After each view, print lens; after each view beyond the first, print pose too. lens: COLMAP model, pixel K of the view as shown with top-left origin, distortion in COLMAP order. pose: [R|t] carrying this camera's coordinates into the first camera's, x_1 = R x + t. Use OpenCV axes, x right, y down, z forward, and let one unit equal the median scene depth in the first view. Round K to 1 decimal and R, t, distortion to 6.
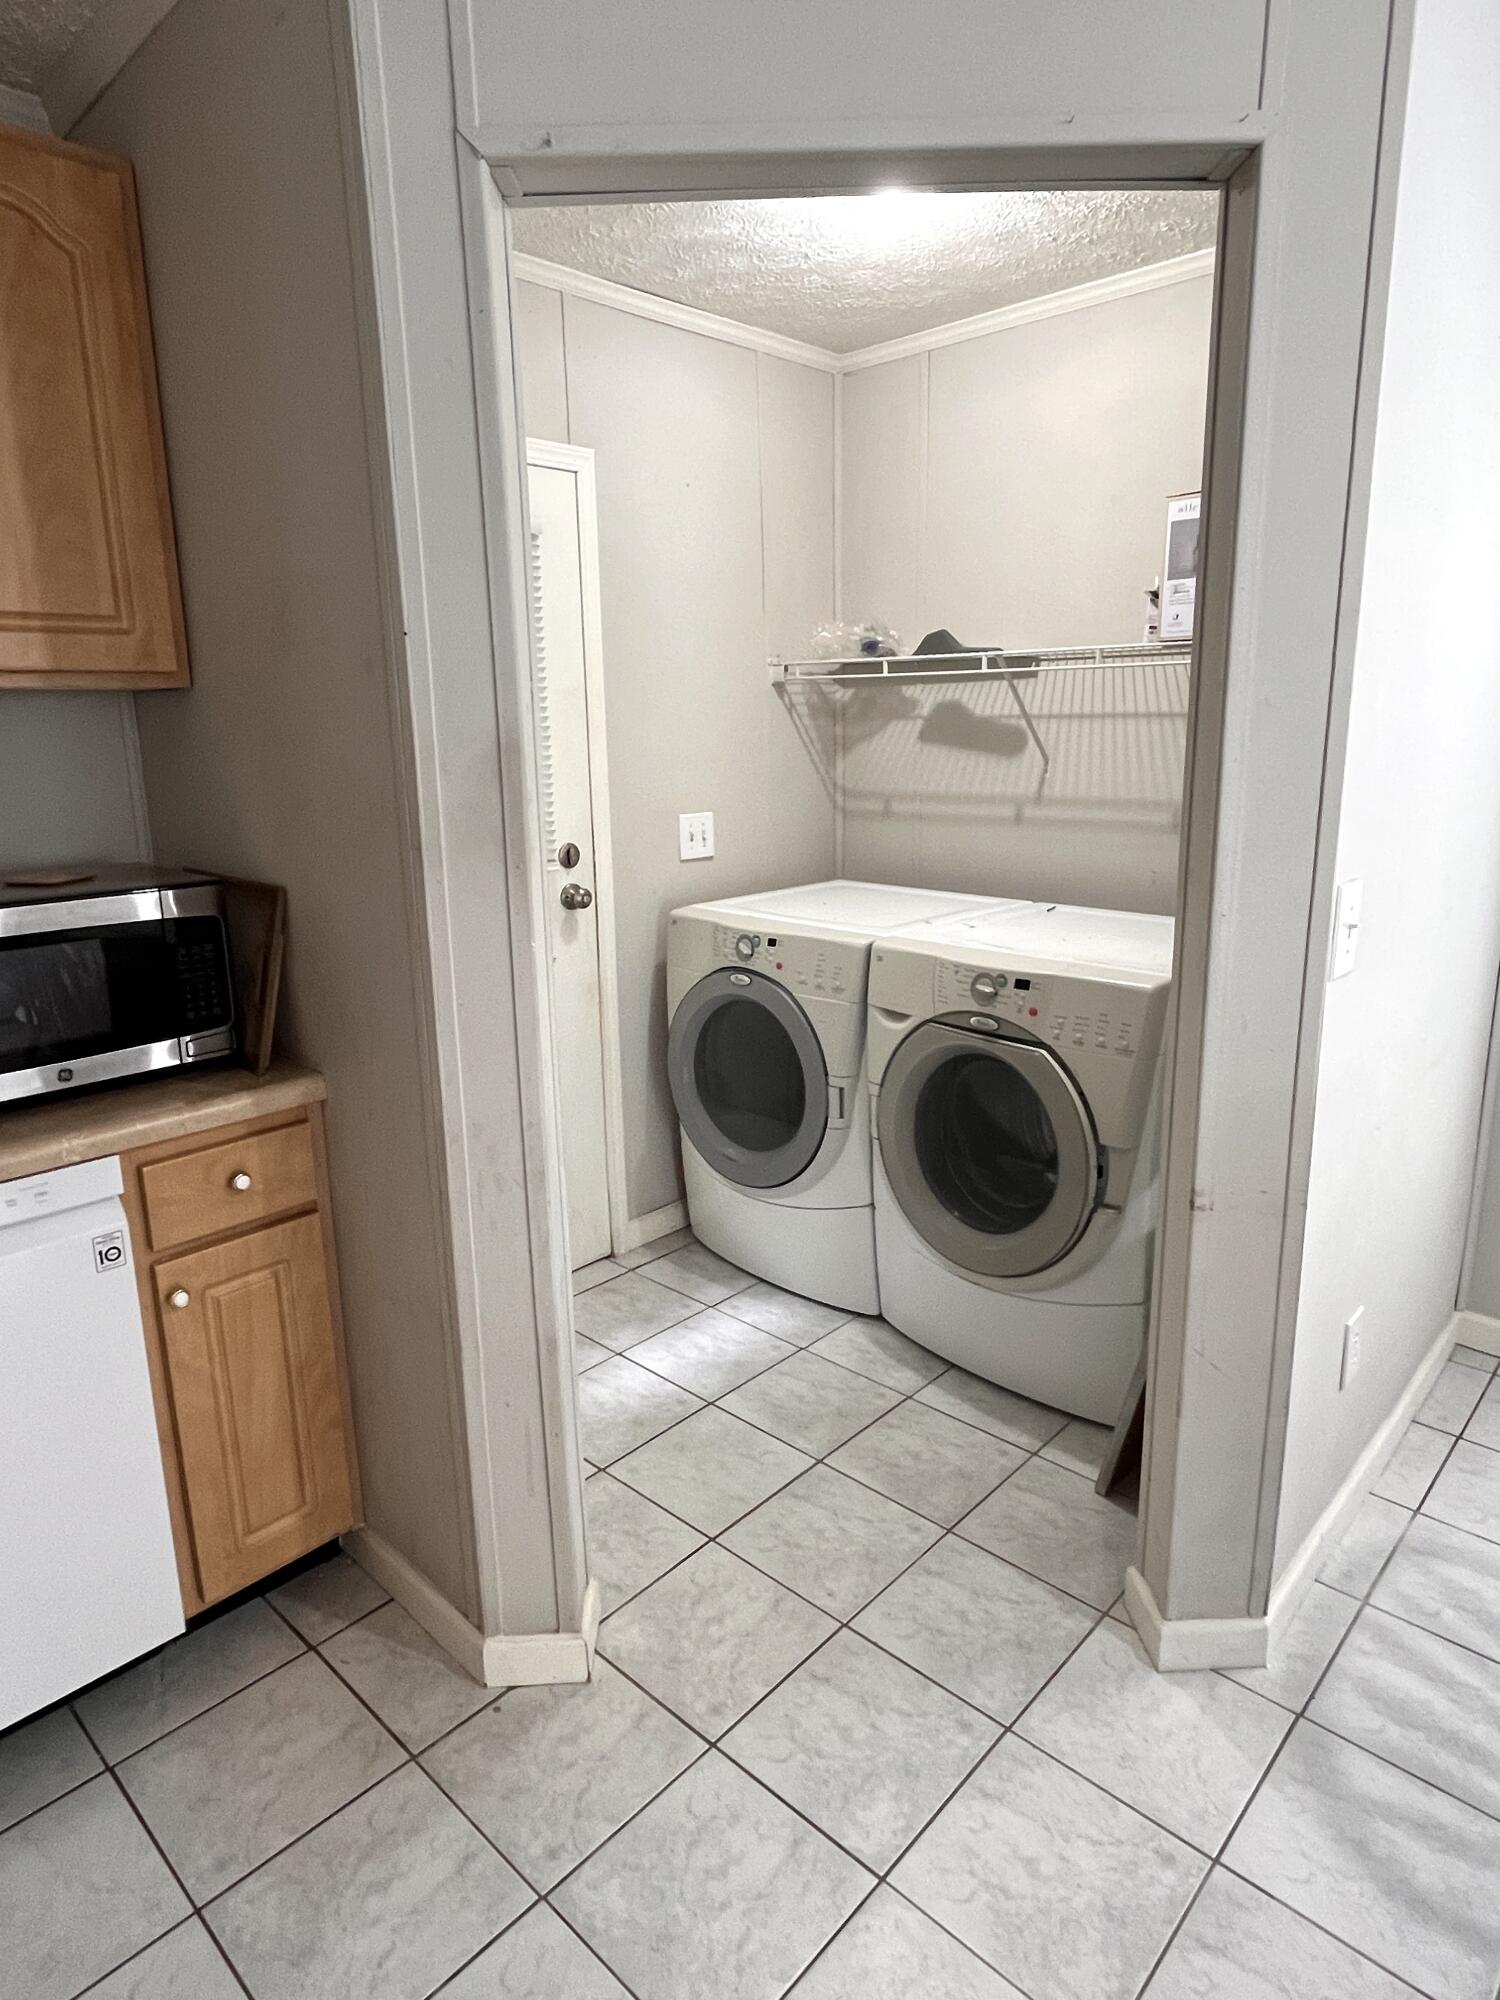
lens RADIAL K [[1168.3, 0, 749.3], [0, 1168.3, 995.5], [0, 0, 1]] dist [-0.000094, 0.000000]
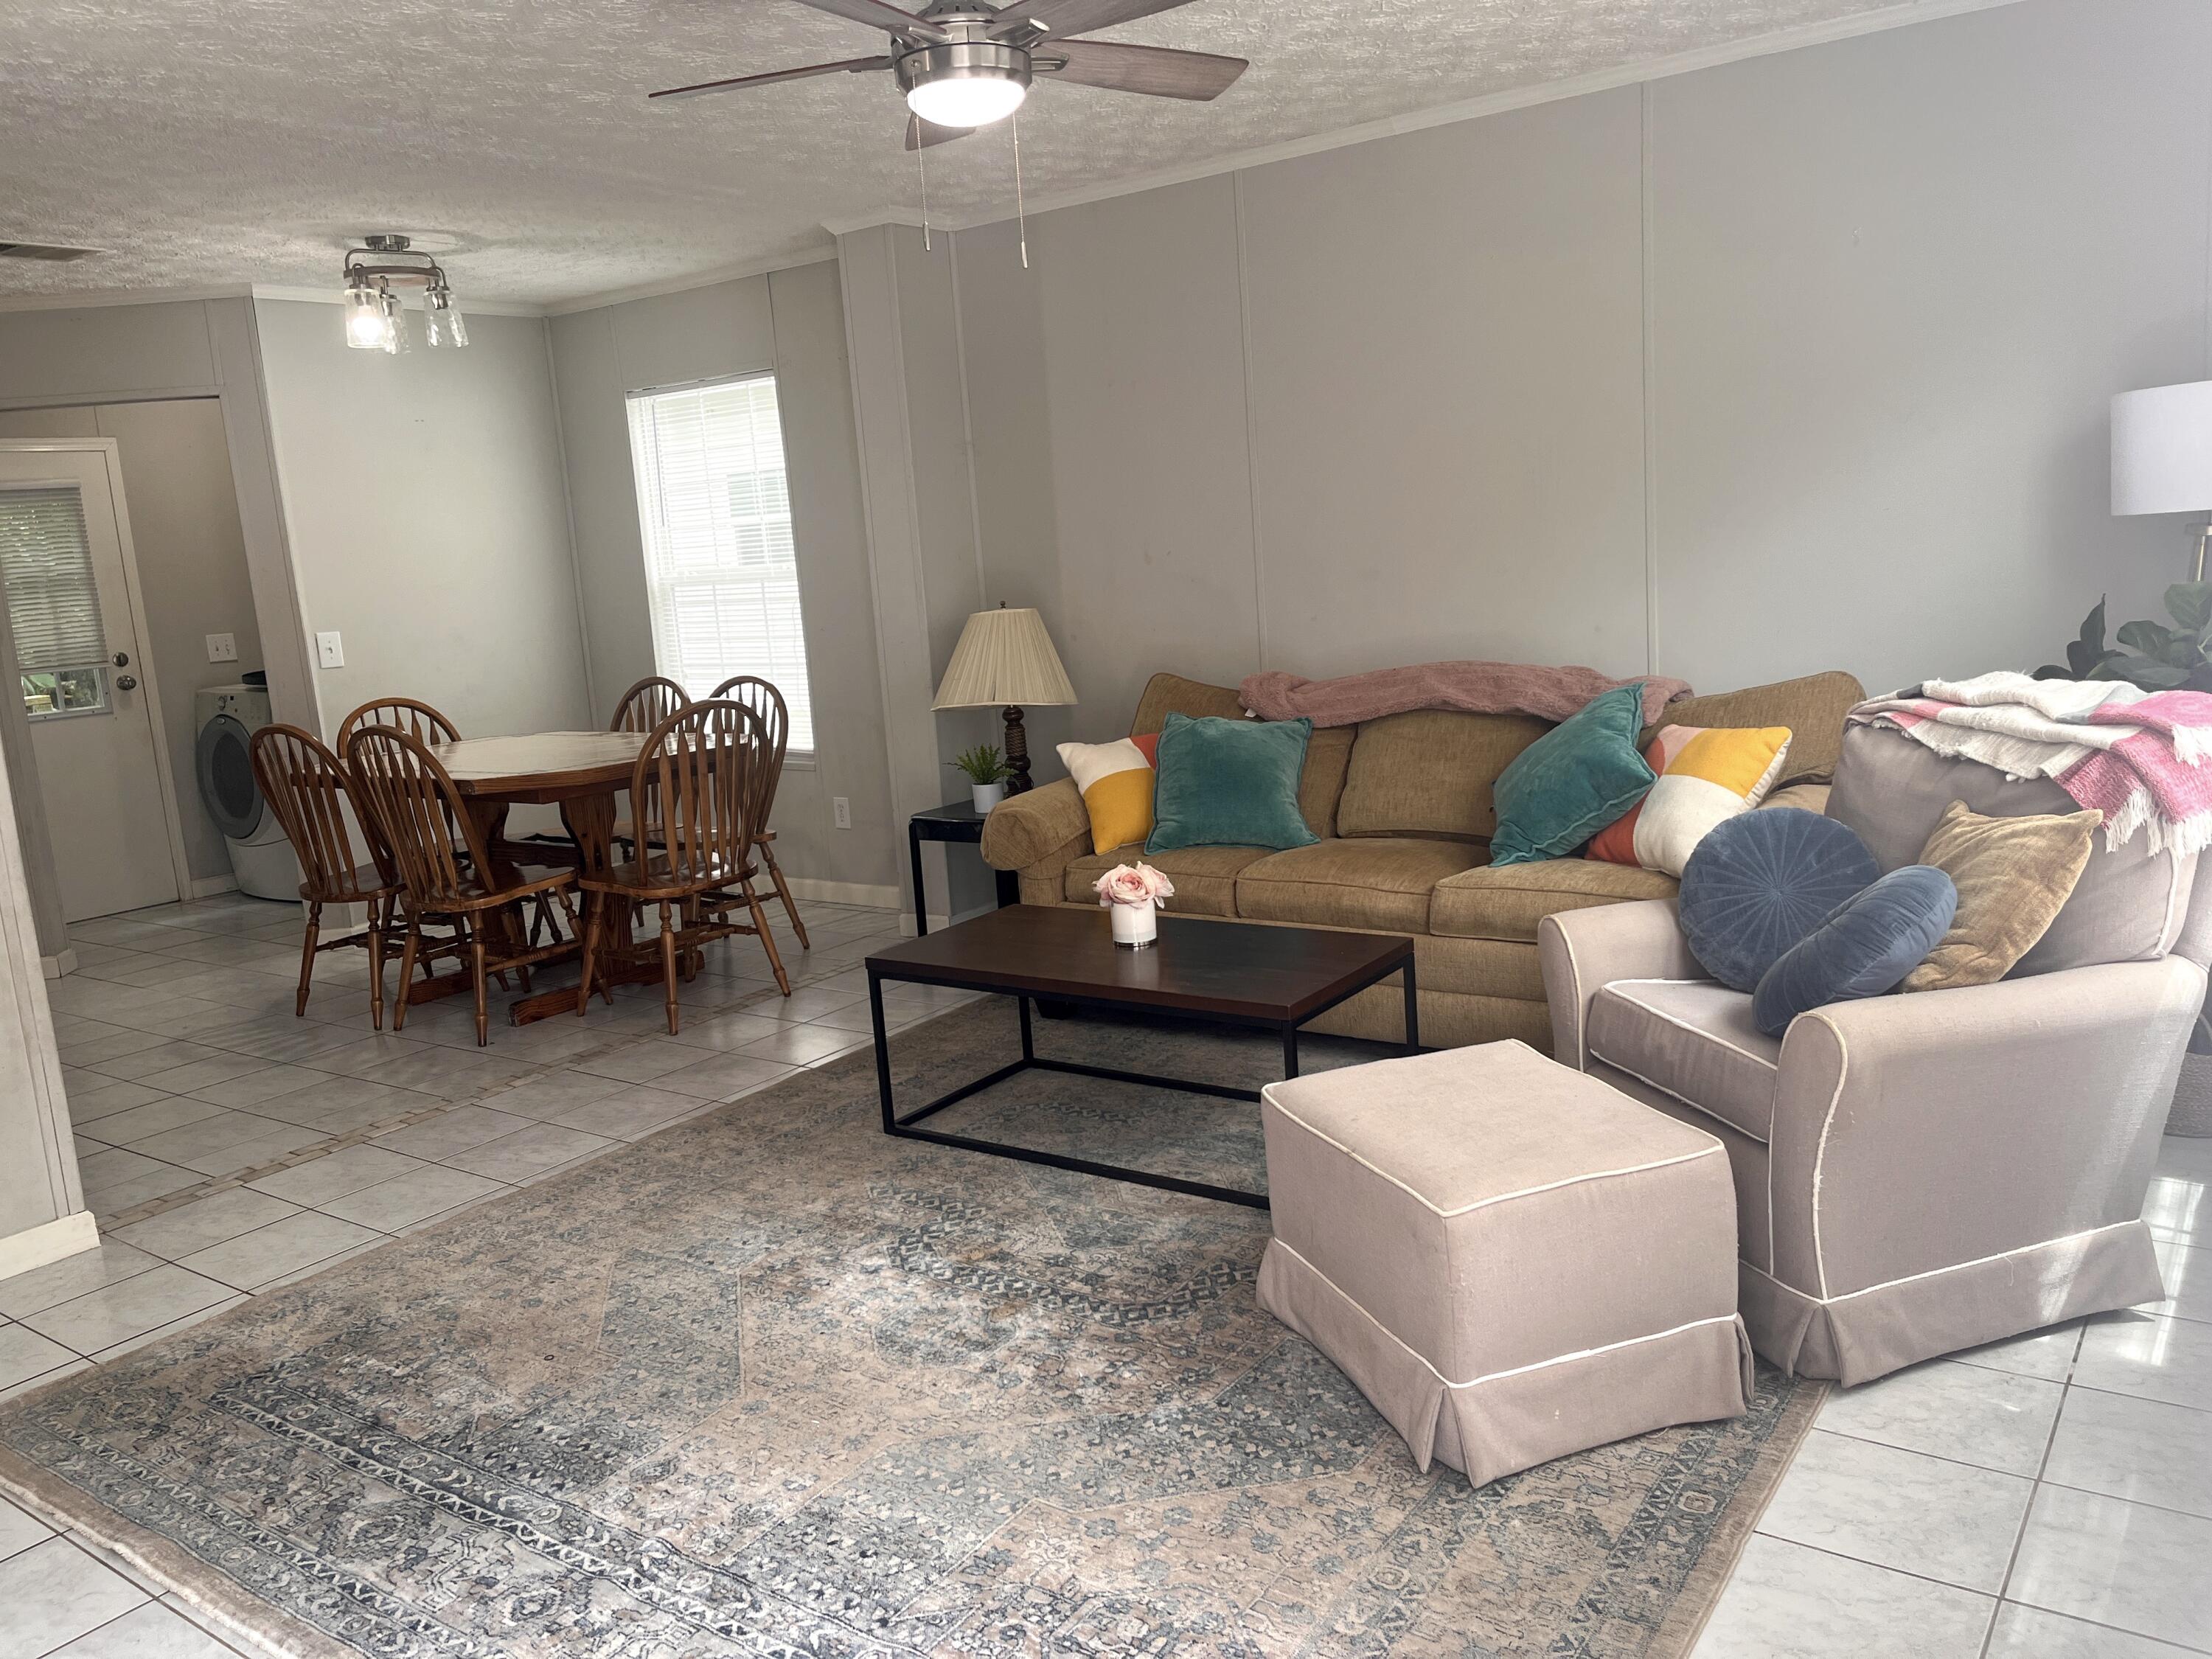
lens RADIAL K [[1677.8, 0, 1103.5], [0, 1677.8, 829.4], [0, 0, 1]] dist [0.001924, 0.000621]
pose [[0.990478, -0.071458, 0.117677, 0.997635], [0.078806, 0.995141, -0.059019, 0.402282], [-0.112888, 0.067731, 0.991297, -1.671397]]
